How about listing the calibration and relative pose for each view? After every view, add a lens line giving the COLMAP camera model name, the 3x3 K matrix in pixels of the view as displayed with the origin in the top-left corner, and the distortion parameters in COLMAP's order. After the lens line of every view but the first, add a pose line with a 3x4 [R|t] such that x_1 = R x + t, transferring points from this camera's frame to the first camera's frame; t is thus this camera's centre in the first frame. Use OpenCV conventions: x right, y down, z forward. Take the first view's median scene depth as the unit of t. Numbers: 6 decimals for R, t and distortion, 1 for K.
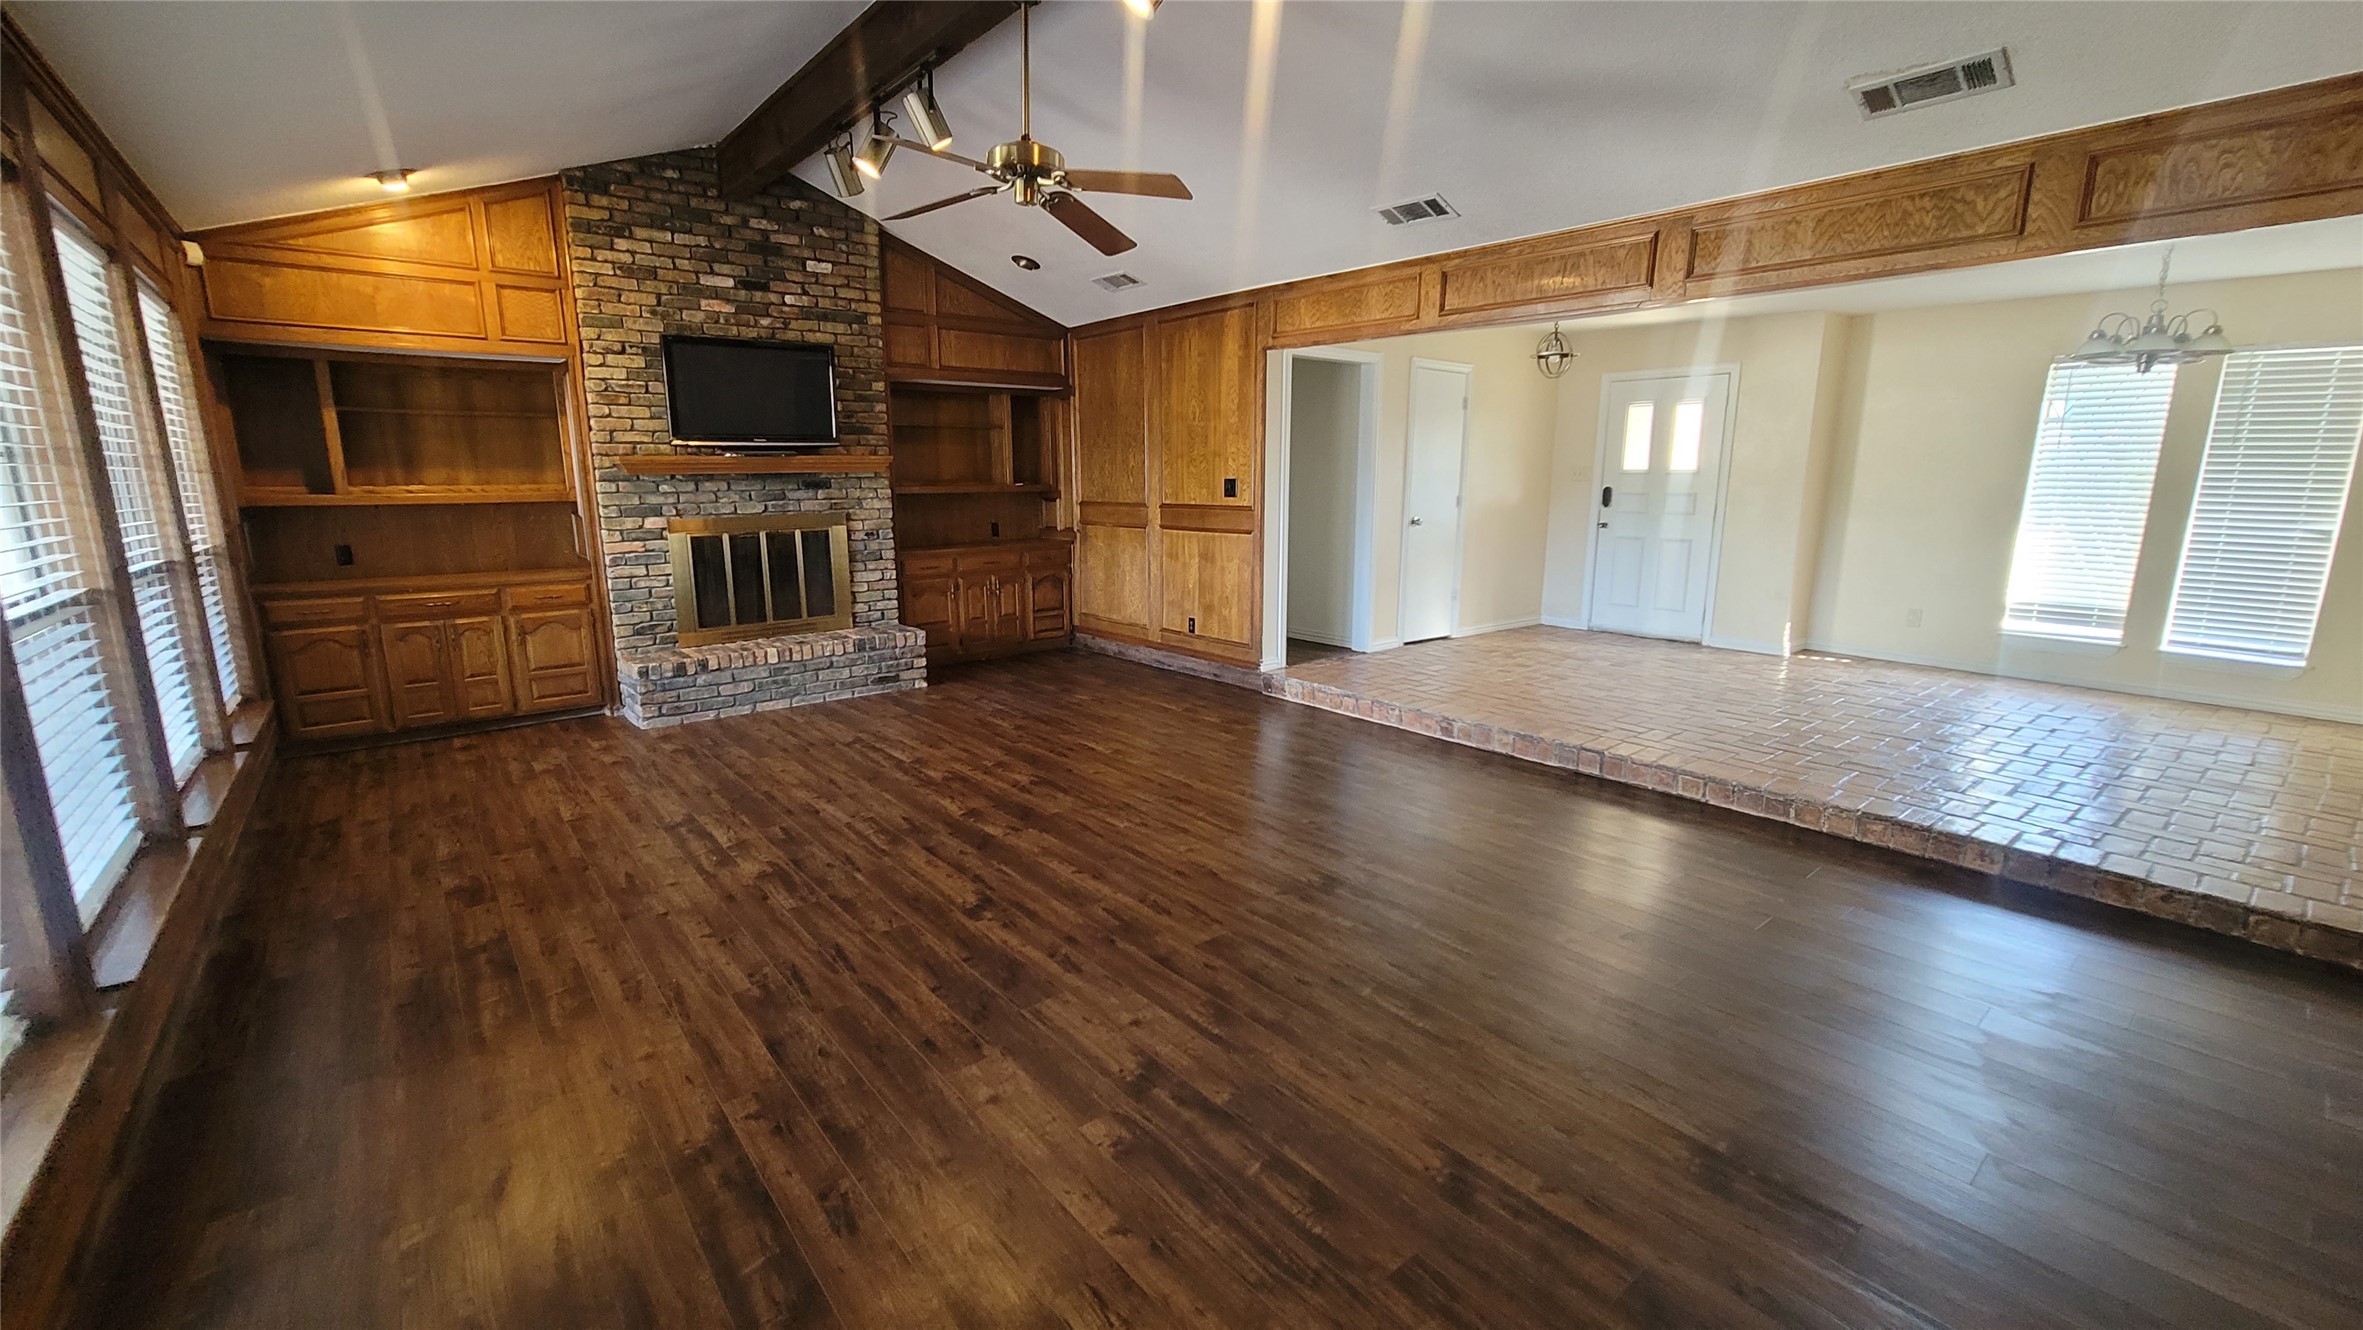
lens RADIAL K [[963.7, 0, 1181.5], [0, 963.7, 665.0], [0, 0, 1]] dist [-0.001819, -0.000407]
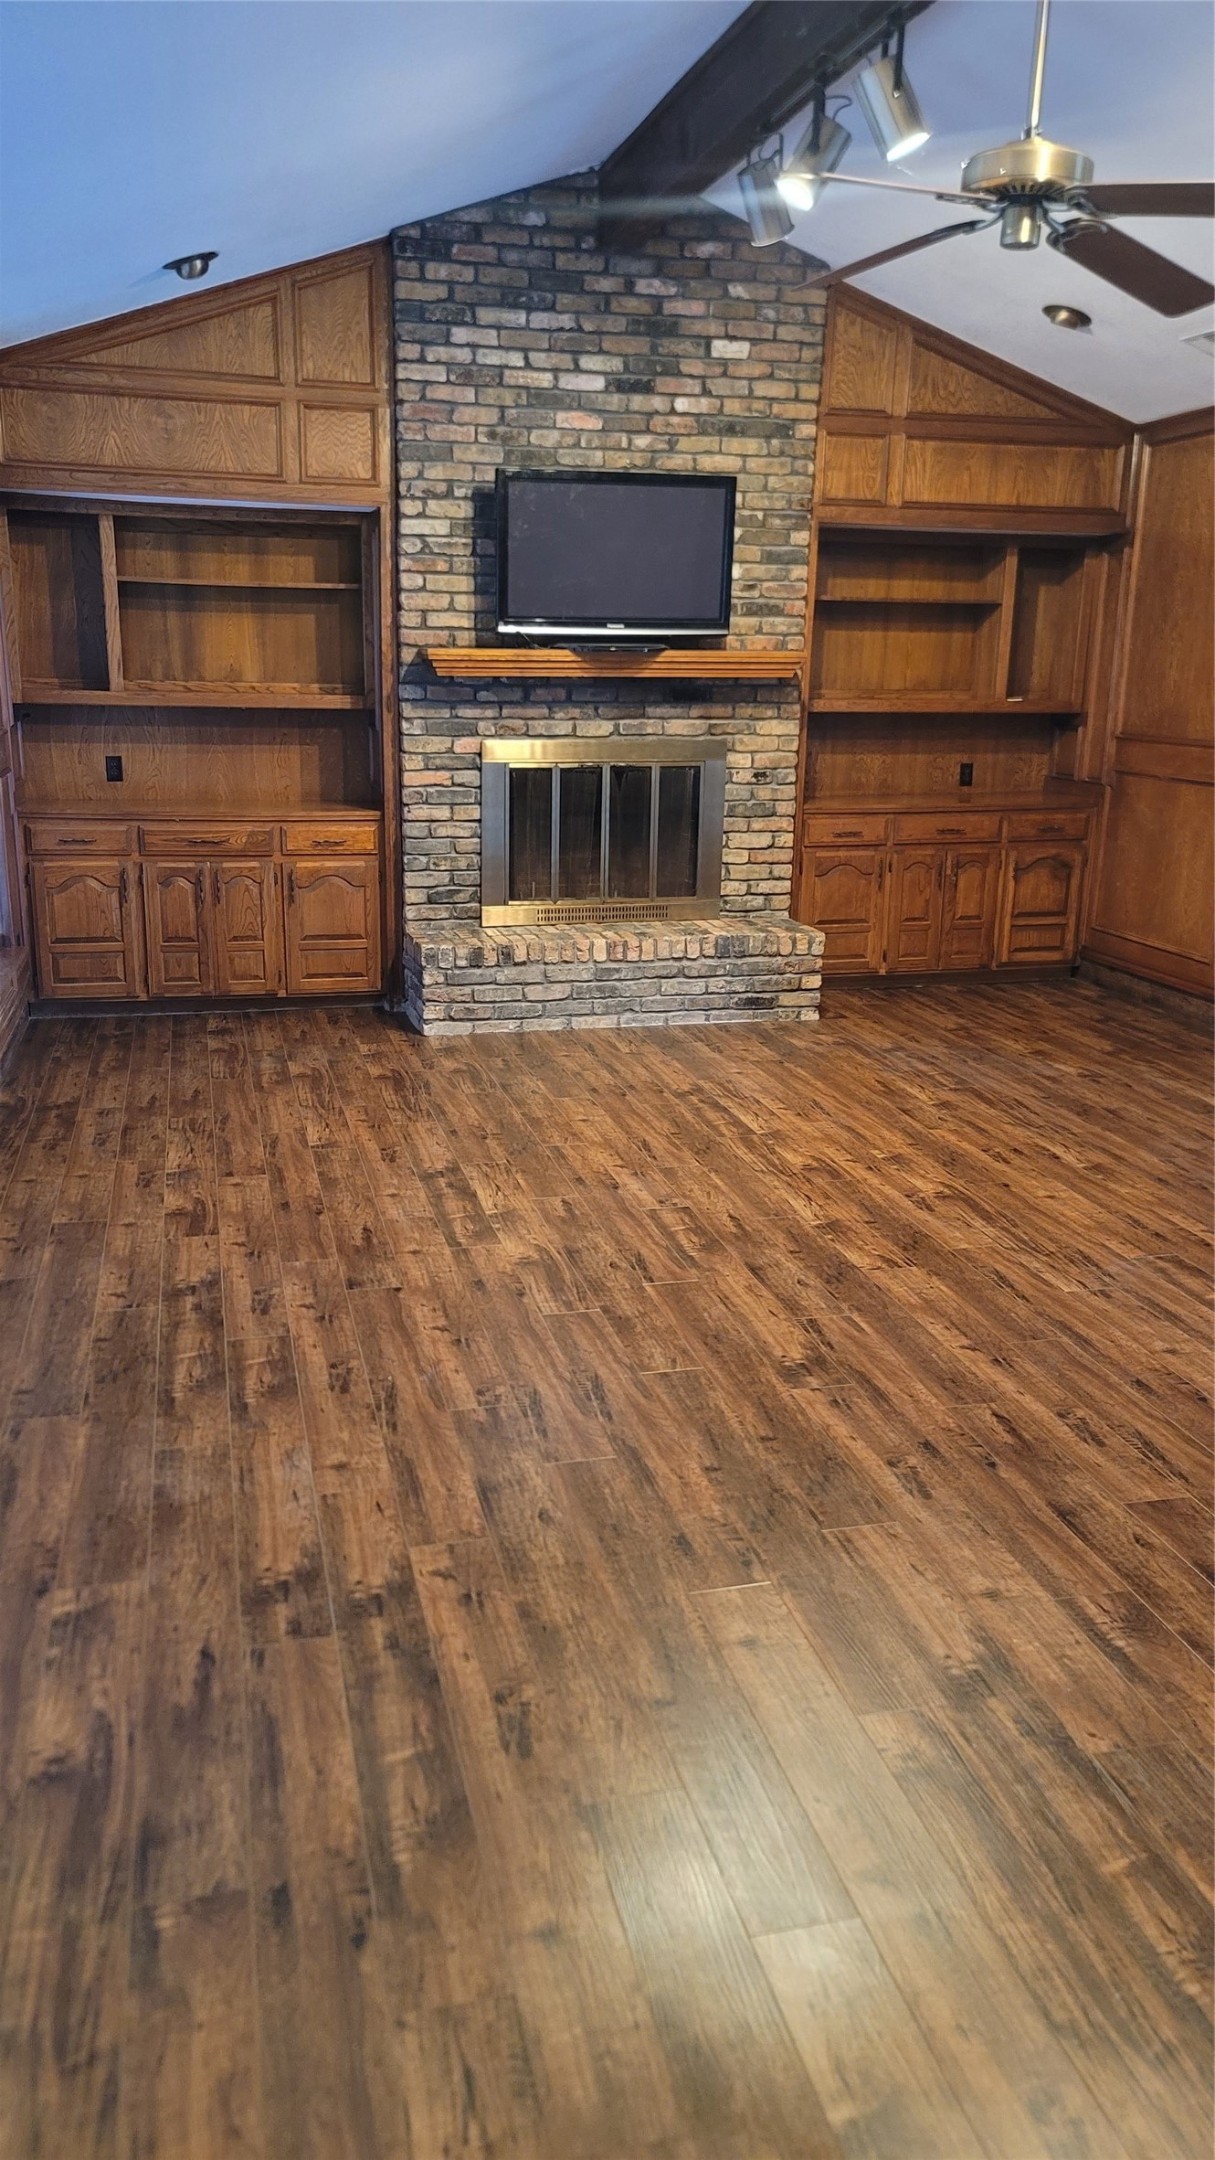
lens RADIAL K [[1629.0, 0, 607.5], [0, 1629.0, 1080.0], [0, 0, 1]] dist [0.063858, 0.000458]
pose [[0.899583, 0.131472, -0.416491, 0.086961], [-0.106137, 0.990837, 0.083528, -0.018637], [0.423657, -0.030935, 0.905295, -0.051143]]
